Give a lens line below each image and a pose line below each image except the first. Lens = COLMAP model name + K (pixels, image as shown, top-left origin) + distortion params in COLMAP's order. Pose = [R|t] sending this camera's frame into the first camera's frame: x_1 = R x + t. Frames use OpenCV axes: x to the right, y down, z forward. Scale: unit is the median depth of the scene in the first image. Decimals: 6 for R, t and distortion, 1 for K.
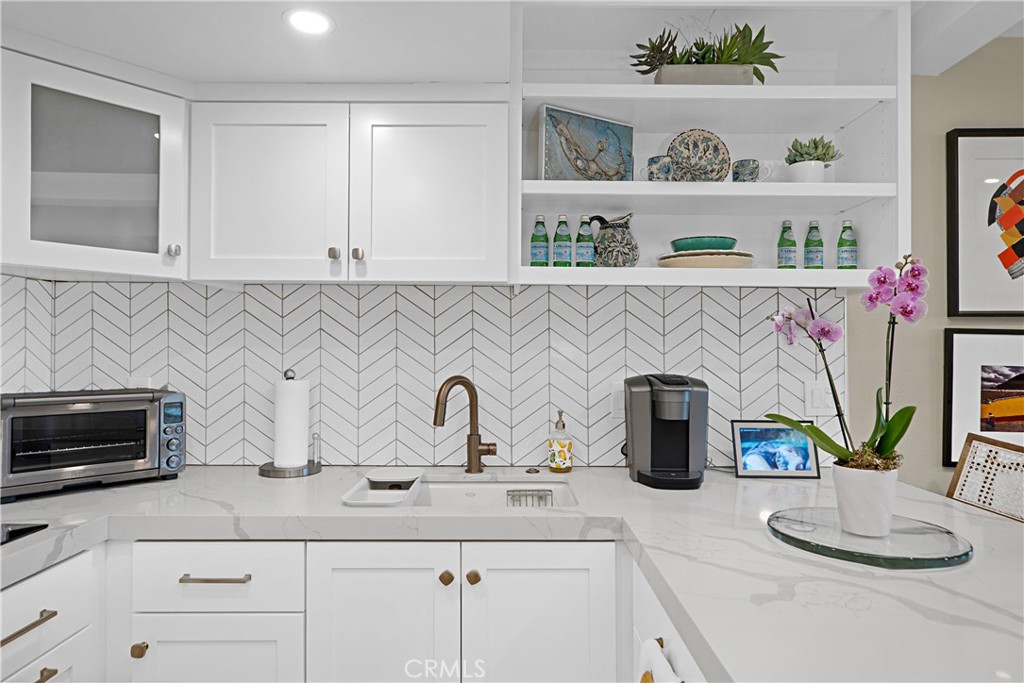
lens RADIAL K [[600.2, 0, 512.3], [0, 600.2, 344.1], [0, 0, 1]] dist [0.000947, 0.000220]
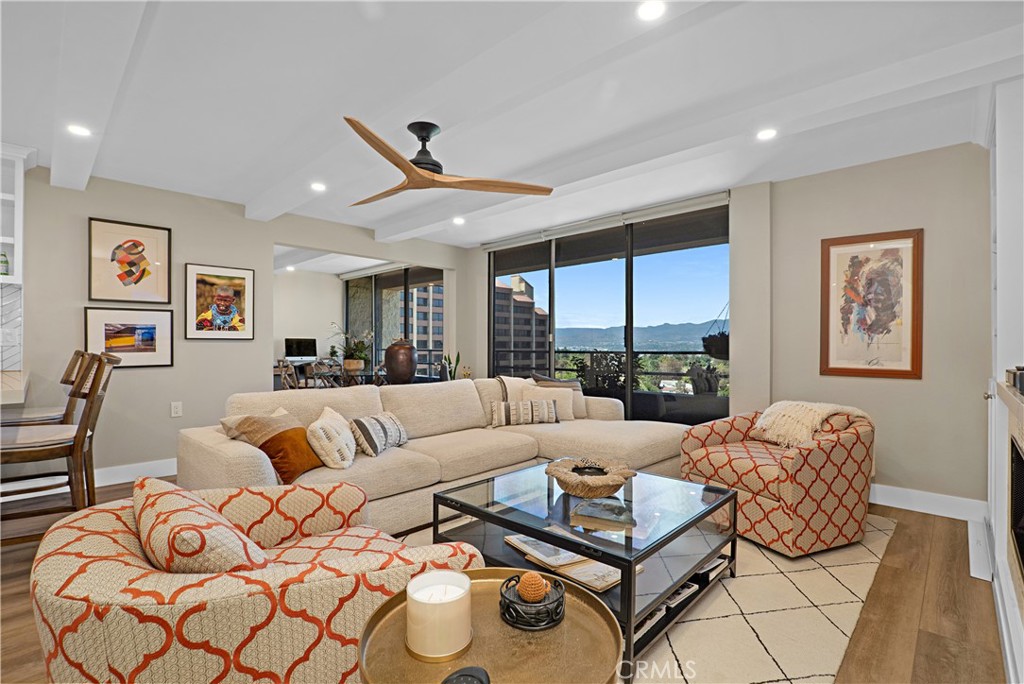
lens RADIAL K [[468.9, 0, 510.6], [0, 468.9, 338.8], [0, 0, 1]] dist [0.000252, 0.000041]
pose [[0.689666, 0.004171, 0.724116, 0.553558], [-0.005442, 0.999985, -0.000578, 0.085759], [-0.724107, -0.003542, 0.689678, -1.318168]]
